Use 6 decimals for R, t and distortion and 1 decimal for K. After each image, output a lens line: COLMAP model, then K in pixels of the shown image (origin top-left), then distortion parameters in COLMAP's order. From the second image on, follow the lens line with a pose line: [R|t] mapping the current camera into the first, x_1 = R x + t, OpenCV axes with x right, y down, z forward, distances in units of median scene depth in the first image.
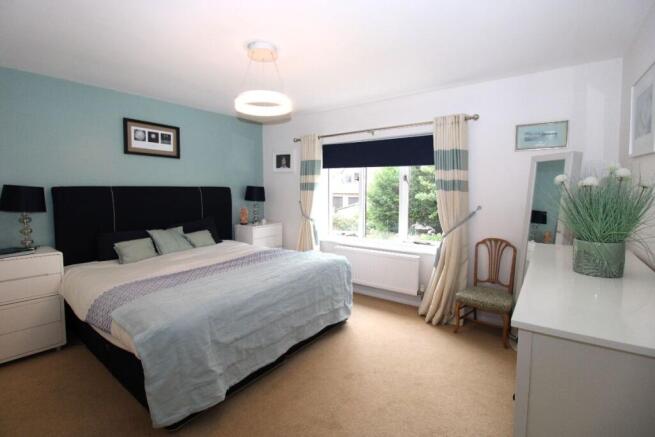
lens RADIAL K [[303.3, 0, 325.2], [0, 303.3, 208.9], [0, 0, 1]] dist [-0.001115, -0.000227]
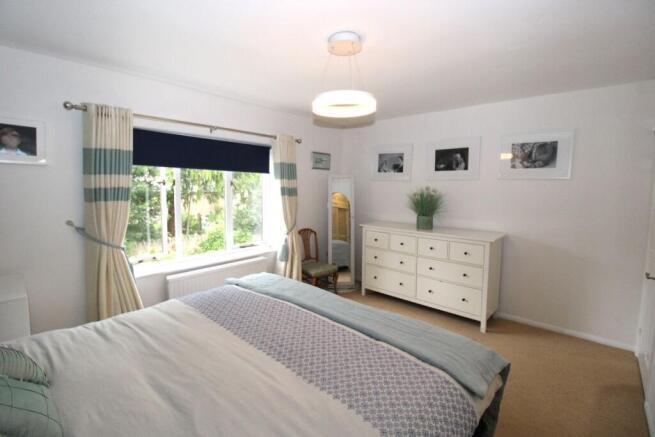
lens RADIAL K [[303.3, 0, 325.2], [0, 303.3, 208.9], [0, 0, 1]] dist [-0.001115, -0.000227]
pose [[0.096883, -0.072291, 0.992667, -0.785993], [0.061096, 0.995910, 0.066565, -0.078983], [-0.993419, 0.054199, 0.100904, 0.709783]]
